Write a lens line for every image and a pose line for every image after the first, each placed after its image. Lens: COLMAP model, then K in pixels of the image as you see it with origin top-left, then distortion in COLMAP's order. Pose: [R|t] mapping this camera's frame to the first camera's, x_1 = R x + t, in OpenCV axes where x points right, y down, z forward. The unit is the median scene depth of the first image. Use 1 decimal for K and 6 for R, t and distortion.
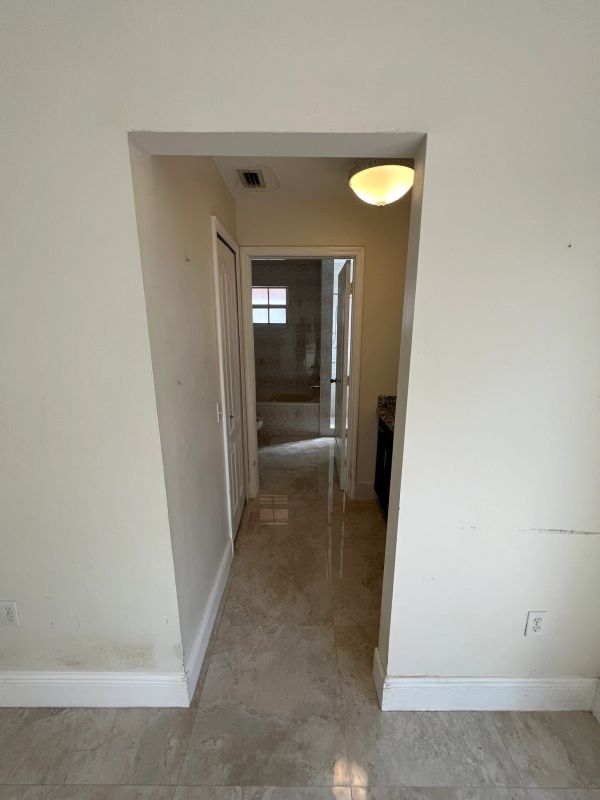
lens RADIAL K [[321.5, 0, 299.9], [0, 321.5, 399.8], [0, 0, 1]] dist [0.000649, 0.001267]
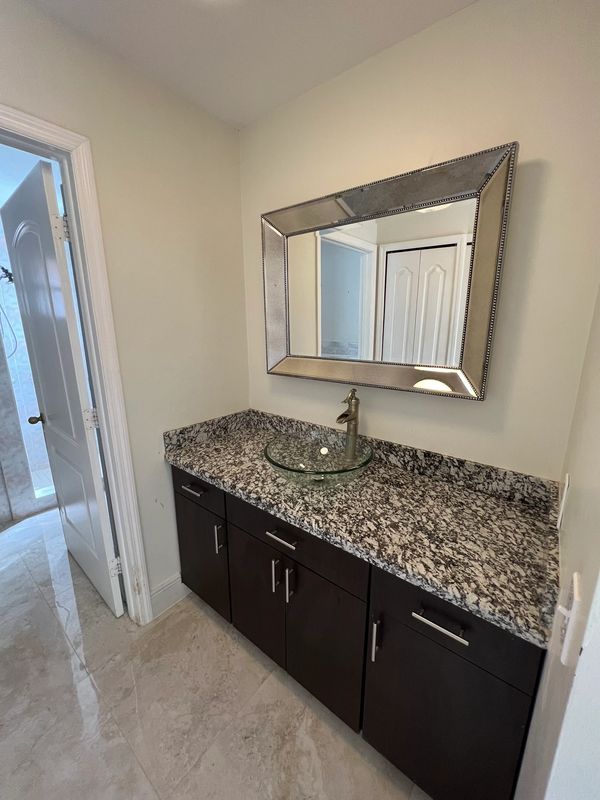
lens RADIAL K [[321.5, 0, 298.6], [0, 321.5, 397.5], [0, 0, 1]] dist [0.000649, 0.001267]
pose [[0.622159, -0.183432, 0.761098, -0.030097], [0.189635, 0.978523, 0.080817, -0.075176], [-0.759577, 0.094049, 0.643582, 0.442163]]
